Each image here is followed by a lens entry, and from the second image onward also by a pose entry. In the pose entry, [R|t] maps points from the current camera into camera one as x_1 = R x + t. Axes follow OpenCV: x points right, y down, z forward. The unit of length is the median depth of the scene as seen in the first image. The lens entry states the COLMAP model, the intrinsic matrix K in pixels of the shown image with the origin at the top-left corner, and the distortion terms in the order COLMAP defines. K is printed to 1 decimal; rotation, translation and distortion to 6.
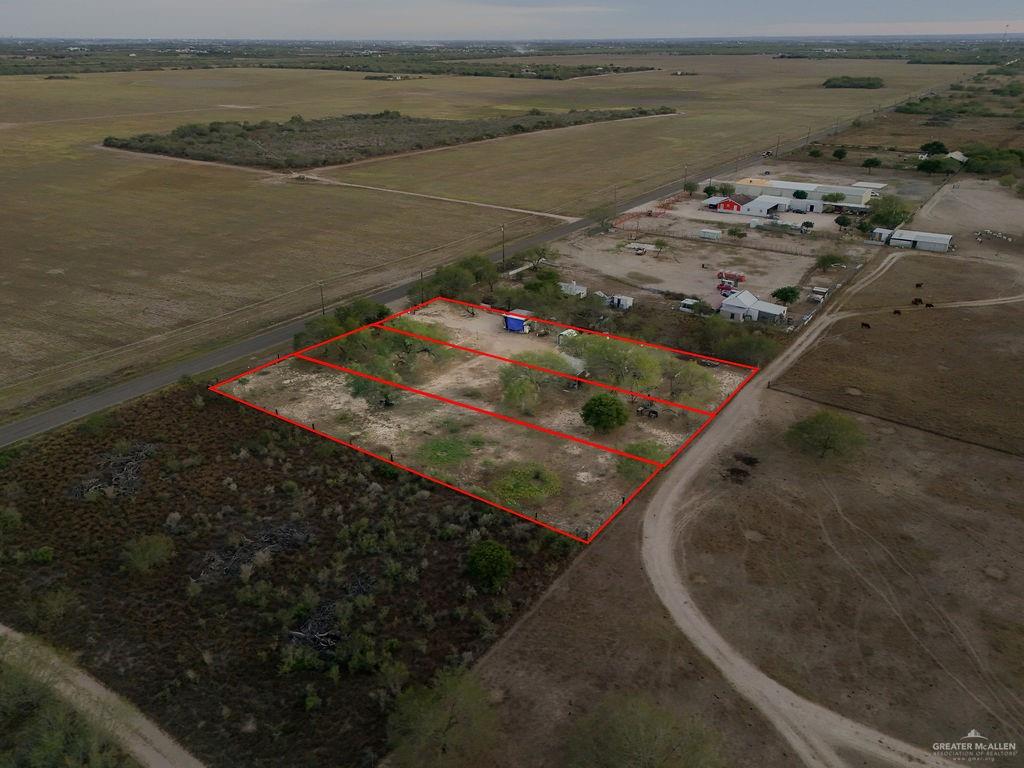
lens RADIAL K [[752.5, 0, 512.0], [0, 752.5, 384.0], [0, 0, 1]] dist [0.076993, -0.072256]
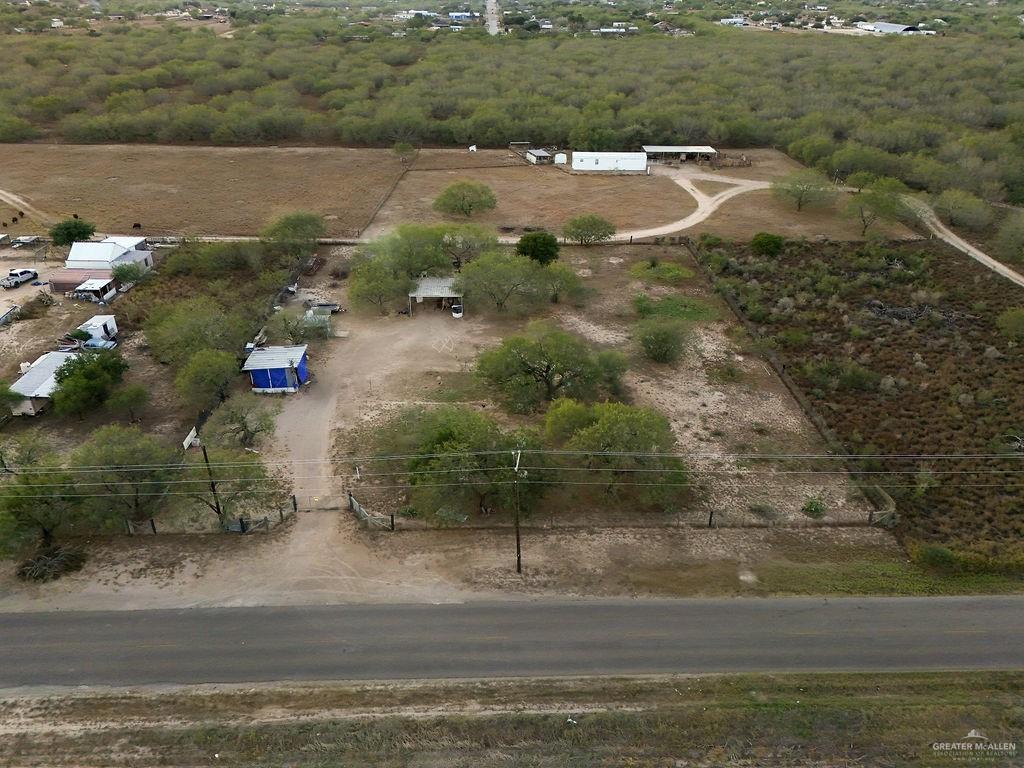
lens RADIAL K [[752.5, 0, 512.0], [0, 752.5, 384.0], [0, 0, 1]] dist [0.076993, -0.072256]
pose [[-0.596190, -0.383804, 0.705161, -0.490543], [0.327657, 0.685532, 0.650144, -0.388978], [-0.732938, 0.618660, -0.282951, 1.095366]]
